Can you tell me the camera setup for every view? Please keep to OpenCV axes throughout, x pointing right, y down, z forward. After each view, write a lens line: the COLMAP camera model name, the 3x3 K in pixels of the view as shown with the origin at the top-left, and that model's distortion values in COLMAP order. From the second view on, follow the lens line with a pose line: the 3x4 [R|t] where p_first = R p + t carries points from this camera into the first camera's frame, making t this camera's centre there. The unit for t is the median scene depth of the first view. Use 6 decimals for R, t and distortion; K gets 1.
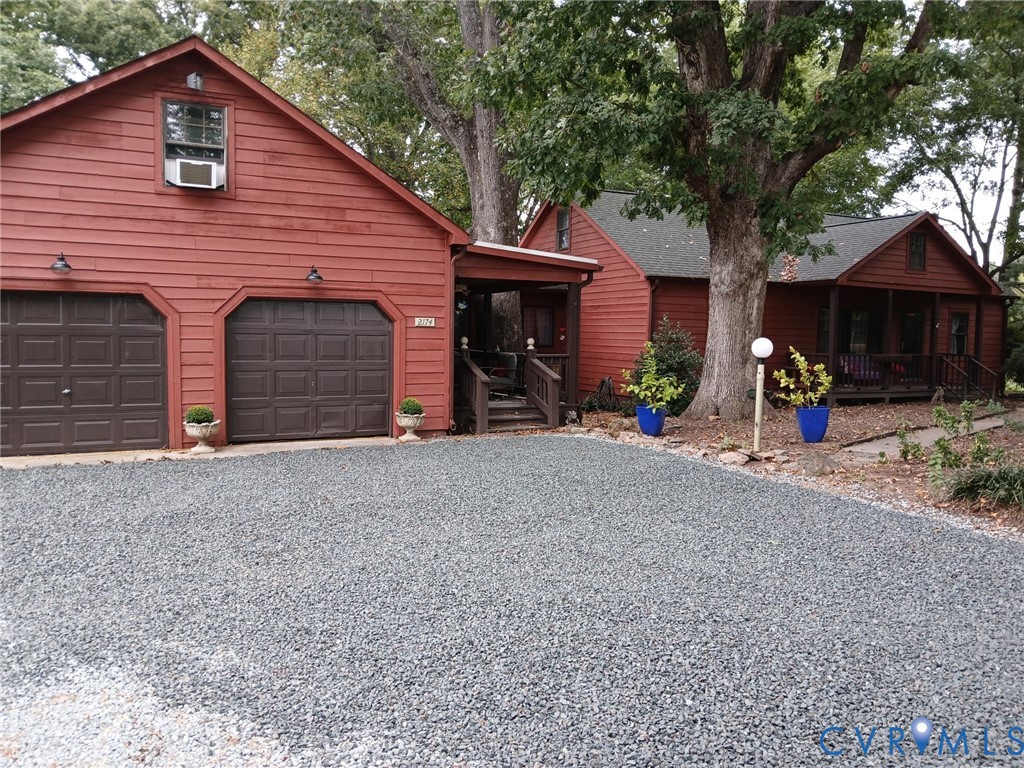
lens RADIAL K [[729.5, 0, 511.2], [0, 729.5, 377.0], [0, 0, 1]] dist [0.034598, -0.010237]
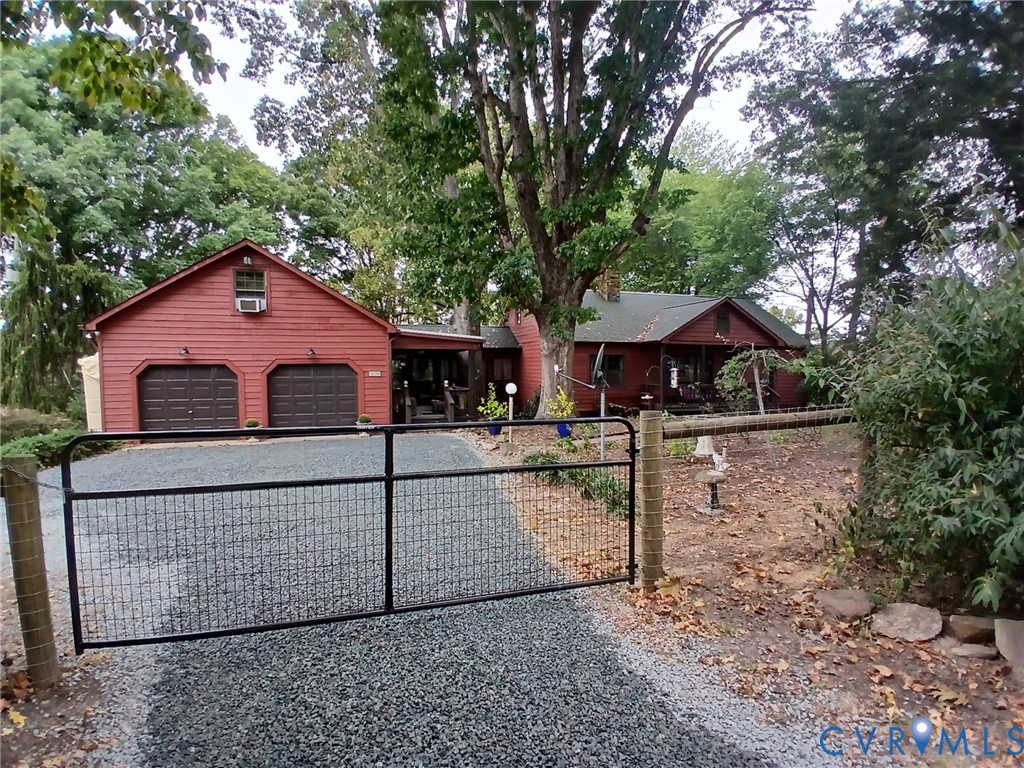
lens RADIAL K [[465.7, 0, 512.8], [0, 465.7, 394.1], [0, 0, 1]] dist [0.004704, 0.000283]
pose [[0.990828, -0.008244, -0.134878, 0.440153], [0.008335, 0.999965, 0.000112, -0.022335], [0.134872, -0.001235, 0.990862, -0.171338]]
